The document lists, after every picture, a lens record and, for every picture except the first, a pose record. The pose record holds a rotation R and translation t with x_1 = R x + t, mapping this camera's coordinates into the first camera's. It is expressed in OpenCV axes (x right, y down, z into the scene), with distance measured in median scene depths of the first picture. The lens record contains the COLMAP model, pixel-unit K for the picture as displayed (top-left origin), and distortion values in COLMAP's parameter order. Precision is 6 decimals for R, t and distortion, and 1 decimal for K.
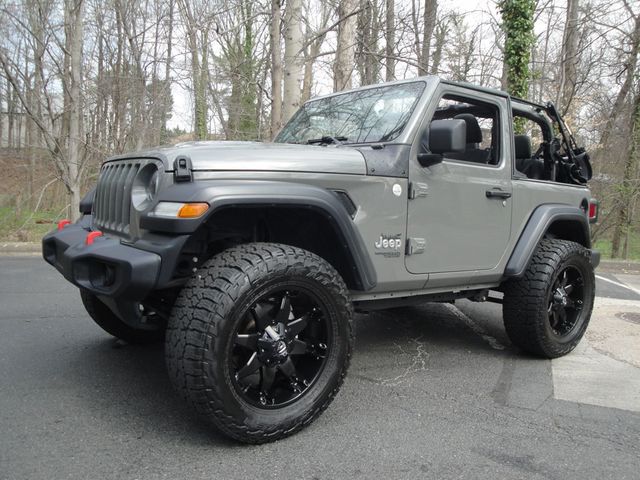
lens RADIAL K [[518.0, 0, 319.4], [0, 518.0, 243.4], [0, 0, 1]] dist [-0.144892, 0.093402]
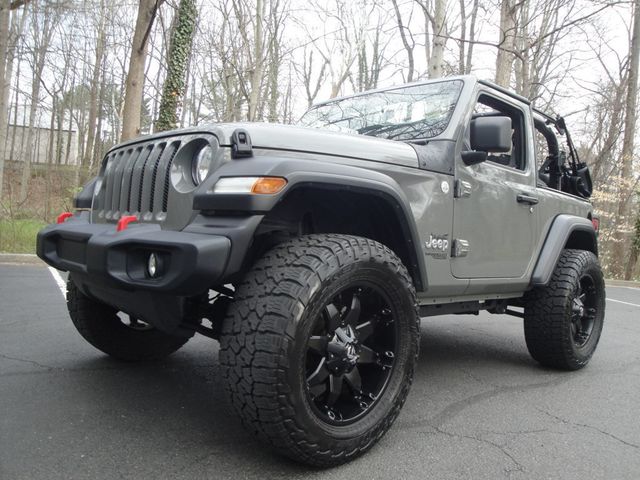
lens RADIAL K [[518.0, 0, 320.4], [0, 518.0, 236.9], [0, 0, 1]] dist [-0.144892, 0.093402]
pose [[0.991771, 0.016505, 0.126953, -0.186858], [-0.006799, 0.997046, -0.076509, 0.058370], [-0.127841, 0.075016, 0.988954, 0.106323]]
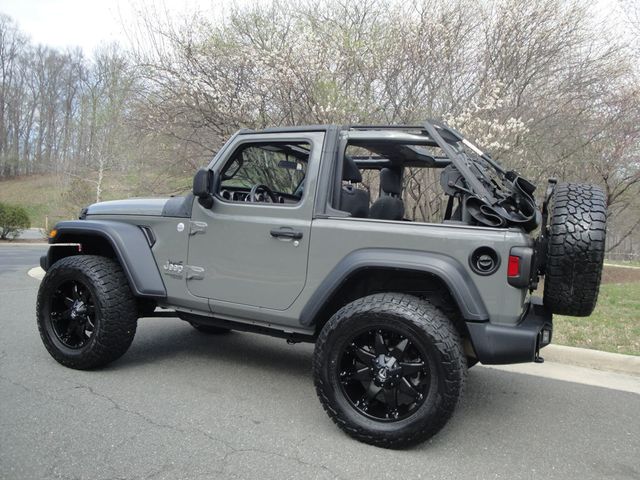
lens RADIAL K [[518.0, 0, 320.5], [0, 518.0, 241.0], [0, 0, 1]] dist [-0.144892, 0.093402]
pose [[0.509906, 0.018851, -0.860023, 1.398786], [-0.125778, 0.990649, -0.052859, -0.043648], [0.850985, 0.135125, 0.507509, 0.627721]]
